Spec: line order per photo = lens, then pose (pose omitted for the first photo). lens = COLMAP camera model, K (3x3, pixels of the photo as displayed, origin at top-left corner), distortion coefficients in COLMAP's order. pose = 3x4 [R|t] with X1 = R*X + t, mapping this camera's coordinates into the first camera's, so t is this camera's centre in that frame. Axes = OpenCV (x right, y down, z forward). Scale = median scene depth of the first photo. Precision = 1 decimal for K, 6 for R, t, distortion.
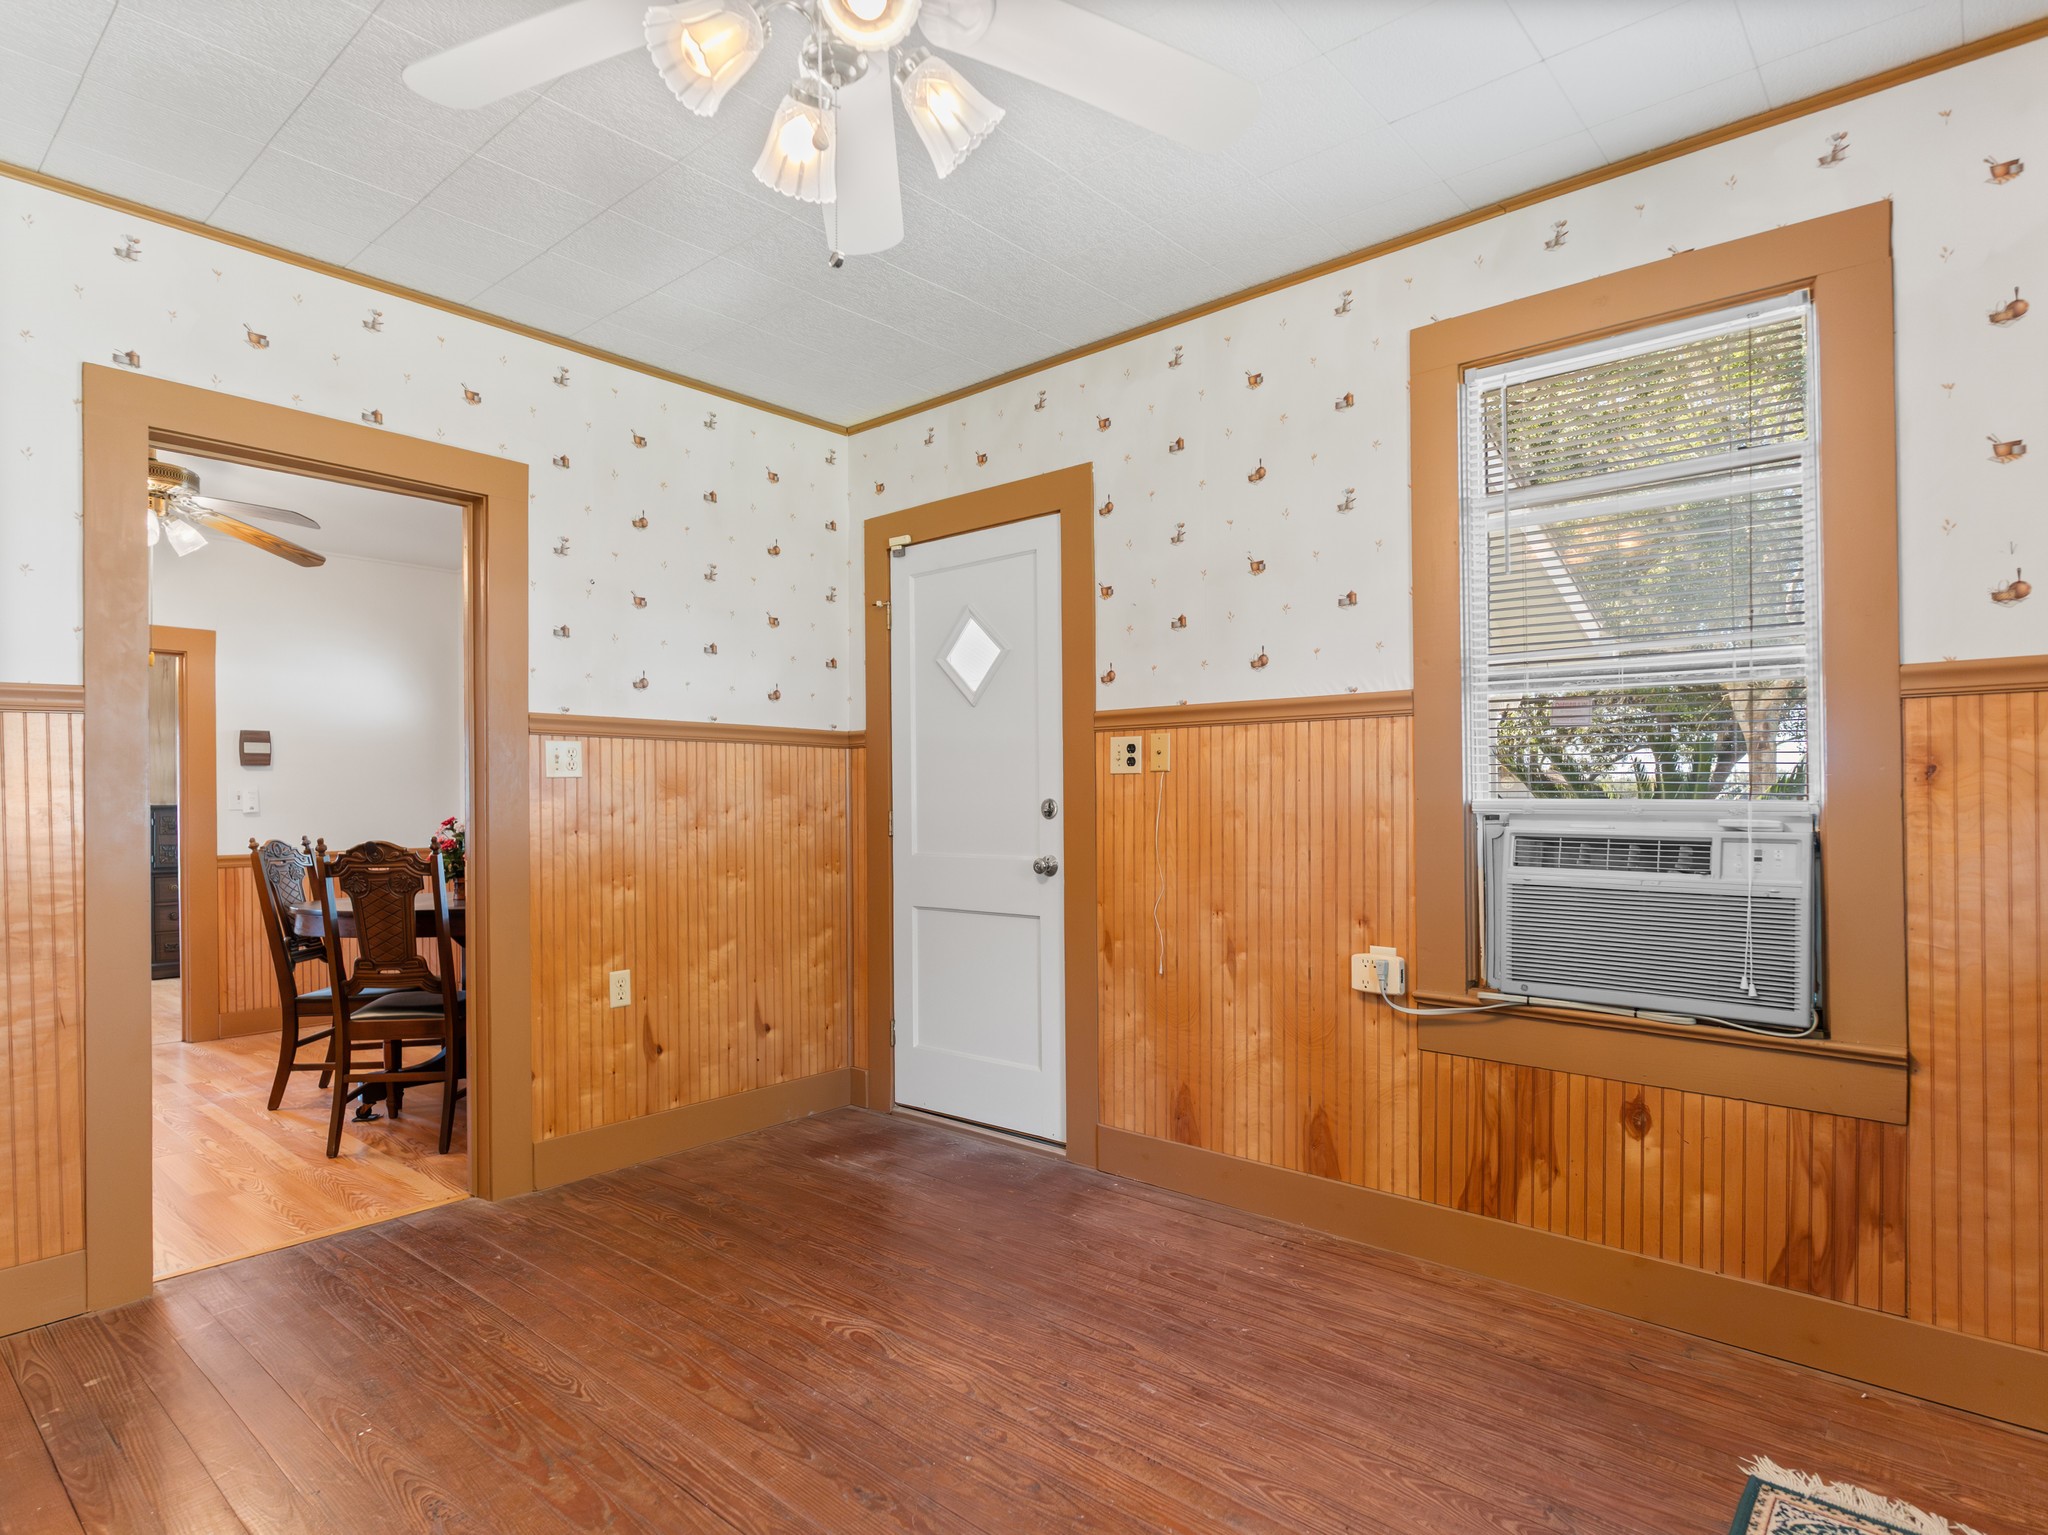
lens RADIAL K [[1098.4, 0, 1026.0], [0, 1098.4, 796.8], [0, 0, 1]] dist [-0.001154, 0.000151]
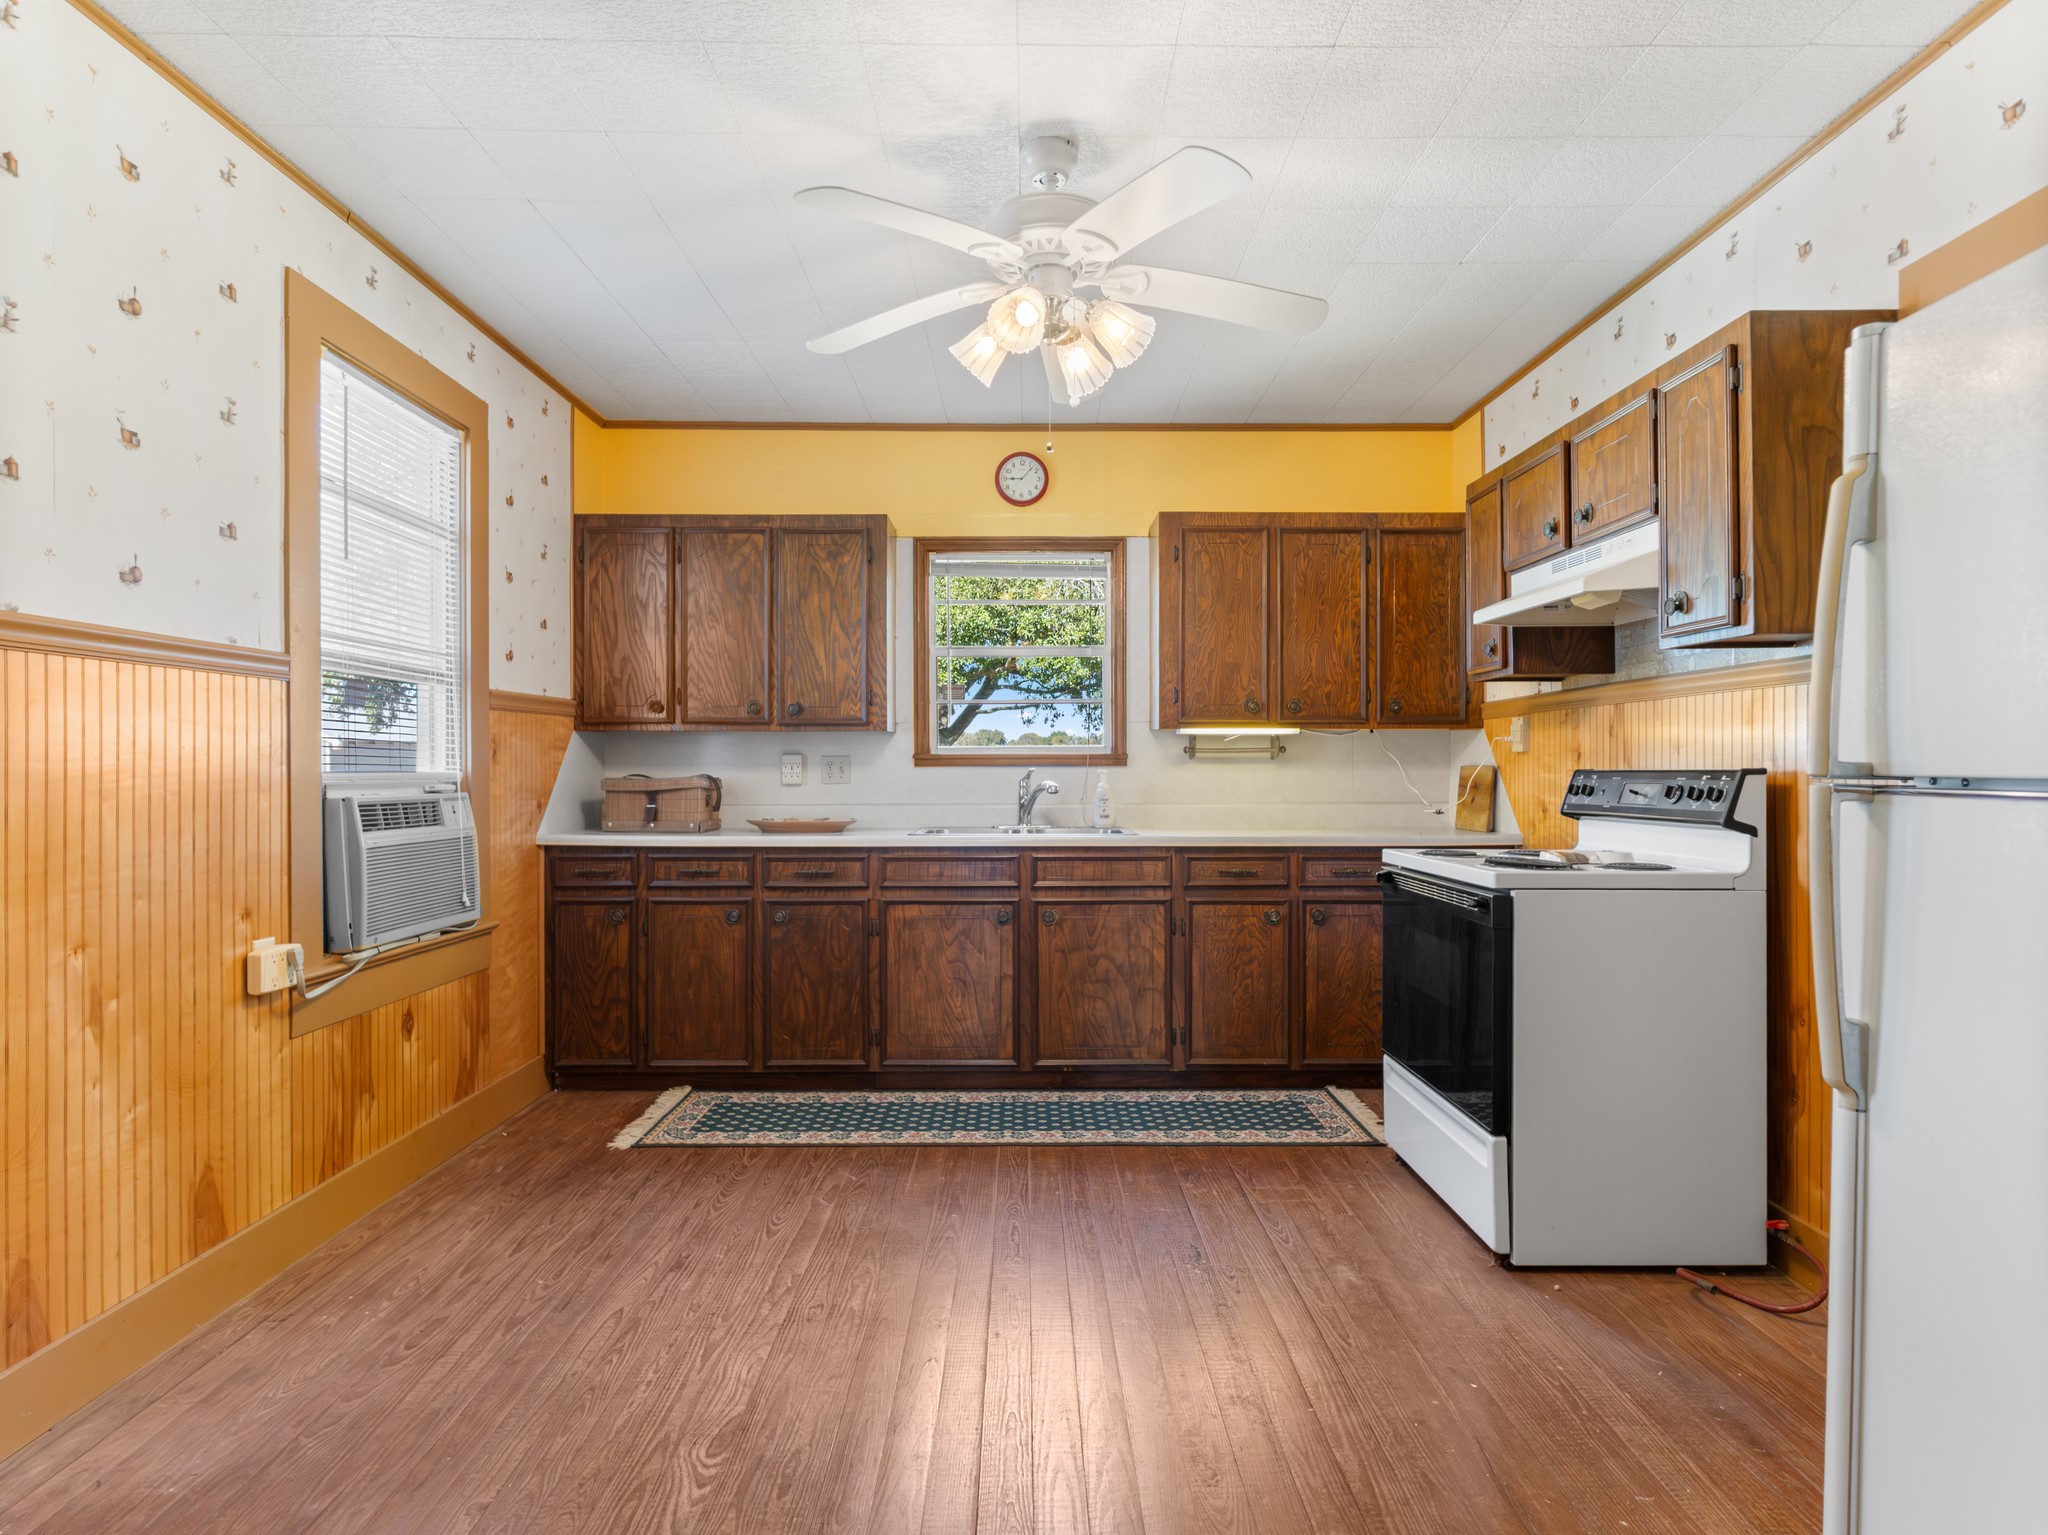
lens RADIAL K [[1097.8, 0, 1027.7], [0, 1097.8, 753.2], [0, 0, 1]] dist [-0.001449, 0.001031]
pose [[-0.654270, 0.012481, 0.756158, -0.780895], [0.004108, 0.999908, -0.012950, 0.001589], [-0.756250, -0.005367, -0.654261, 1.168090]]
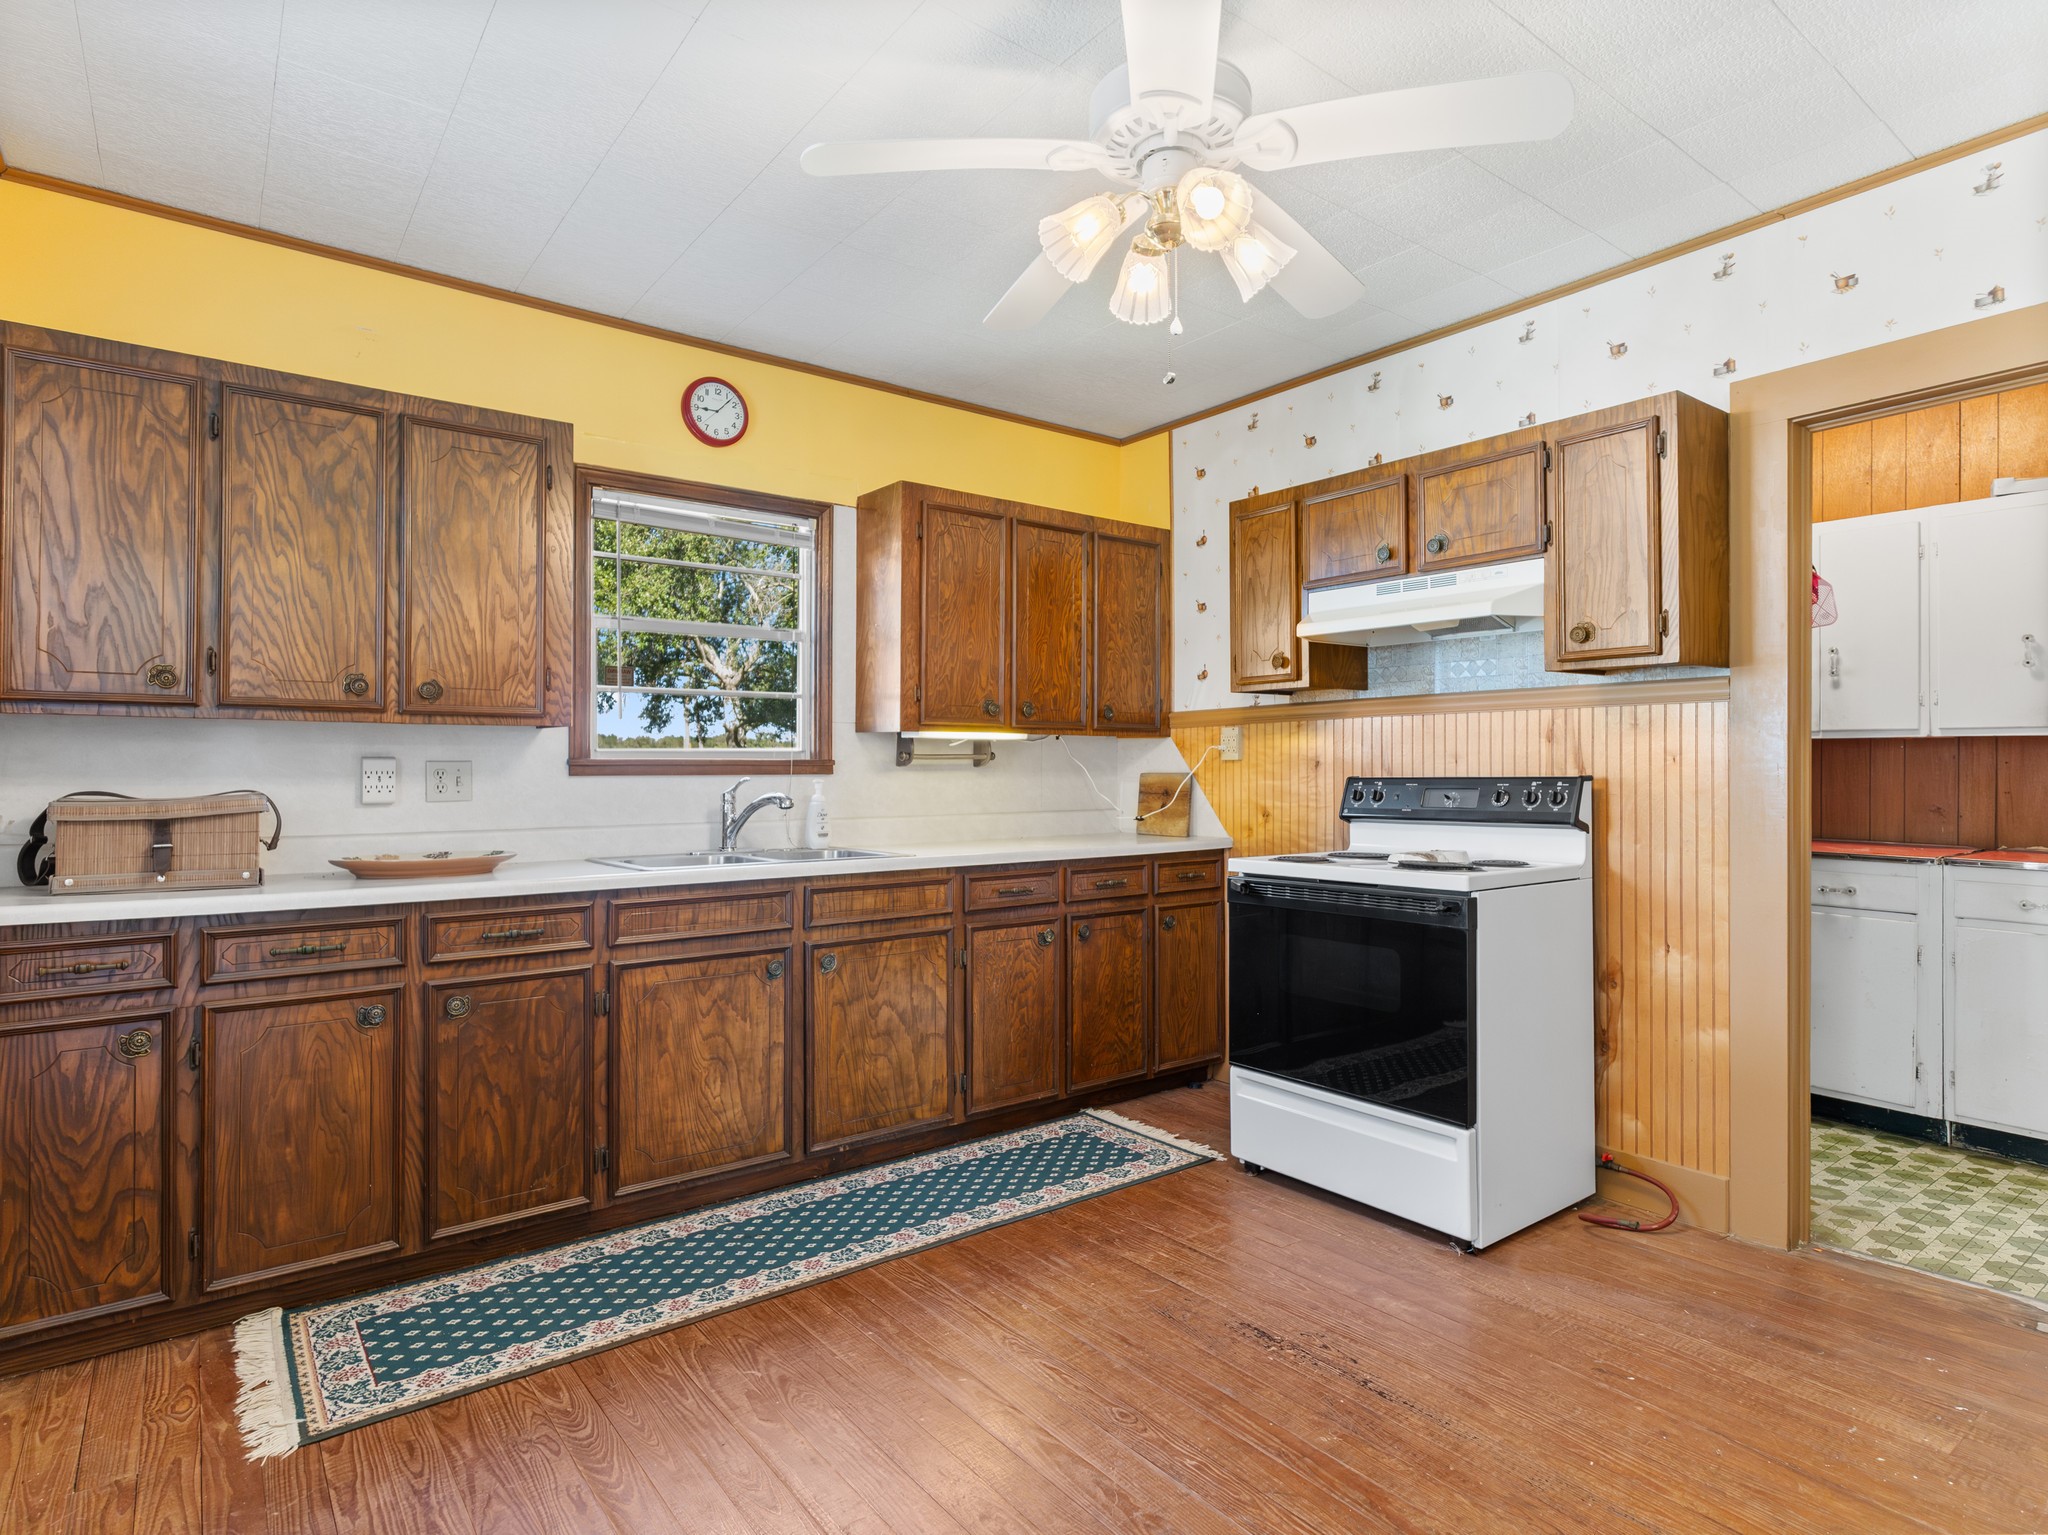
lens RADIAL K [[1097.8, 0, 1027.7], [0, 1097.8, 753.2], [0, 0, 1]] dist [-0.001449, 0.001031]
pose [[-0.977824, 0.008715, 0.209245, -0.153658], [0.005783, 0.999876, -0.014619, -0.004974], [-0.209347, -0.013085, -0.977754, 1.292218]]
